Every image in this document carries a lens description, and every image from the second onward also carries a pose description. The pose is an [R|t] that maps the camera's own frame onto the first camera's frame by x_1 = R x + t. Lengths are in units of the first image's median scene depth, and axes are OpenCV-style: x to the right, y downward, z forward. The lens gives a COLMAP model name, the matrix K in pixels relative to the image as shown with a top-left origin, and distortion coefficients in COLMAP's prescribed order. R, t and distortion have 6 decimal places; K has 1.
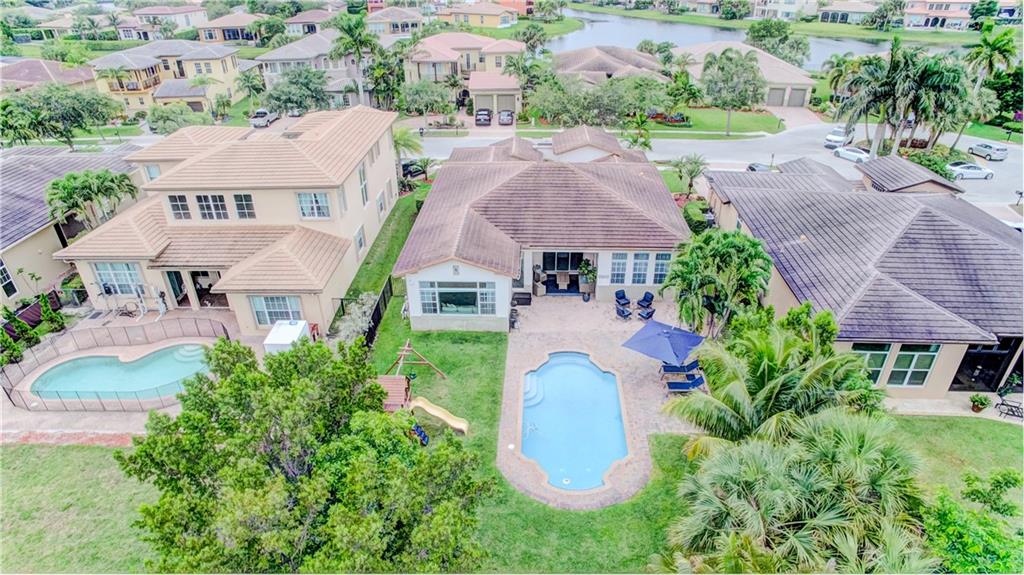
lens RADIAL K [[595.6, 0, 518.8], [0, 595.6, 286.7], [0, 0, 1]] dist [-0.117668, 0.085789]
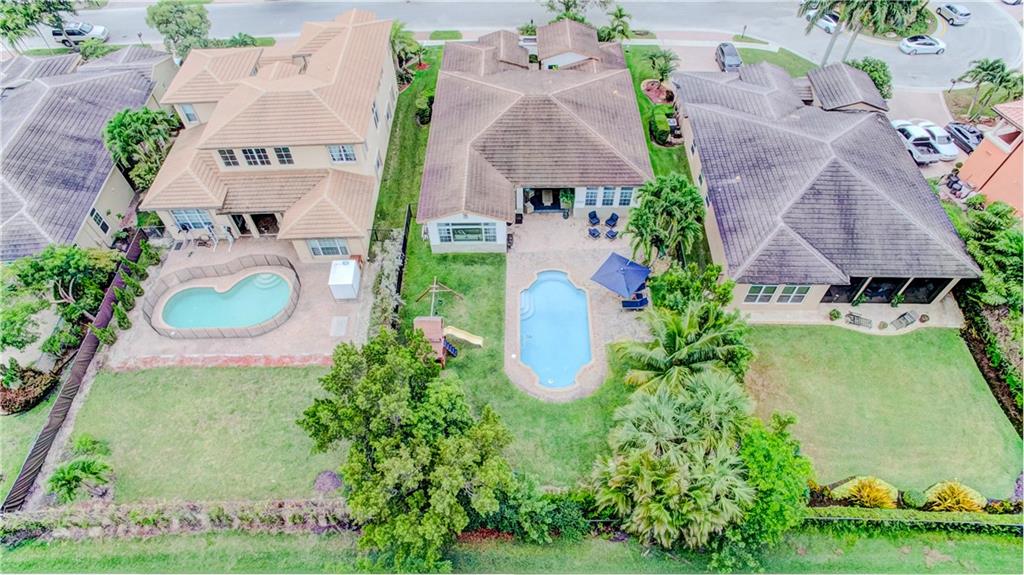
lens RADIAL K [[595.6, 0, 518.8], [0, 595.6, 286.7], [0, 0, 1]] dist [-0.117668, 0.085789]
pose [[0.999289, -0.030571, 0.022082, -0.021634], [0.019672, 0.922126, 0.386390, -0.368203], [-0.032175, -0.385680, 0.922071, -0.248414]]
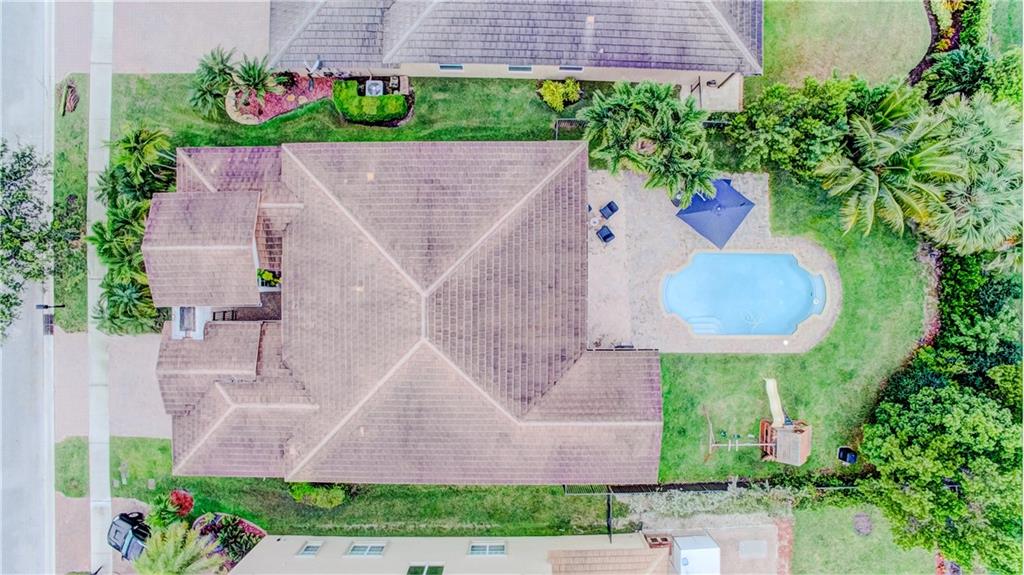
lens RADIAL K [[595.6, 0, 518.8], [0, 595.6, 286.7], [0, 0, 1]] dist [-0.117668, 0.085789]
pose [[-0.031719, -0.999495, -0.001946, 0.103478], [0.488184, -0.017192, 0.872571, -0.892975], [-0.872164, 0.026727, 0.488483, 0.690488]]
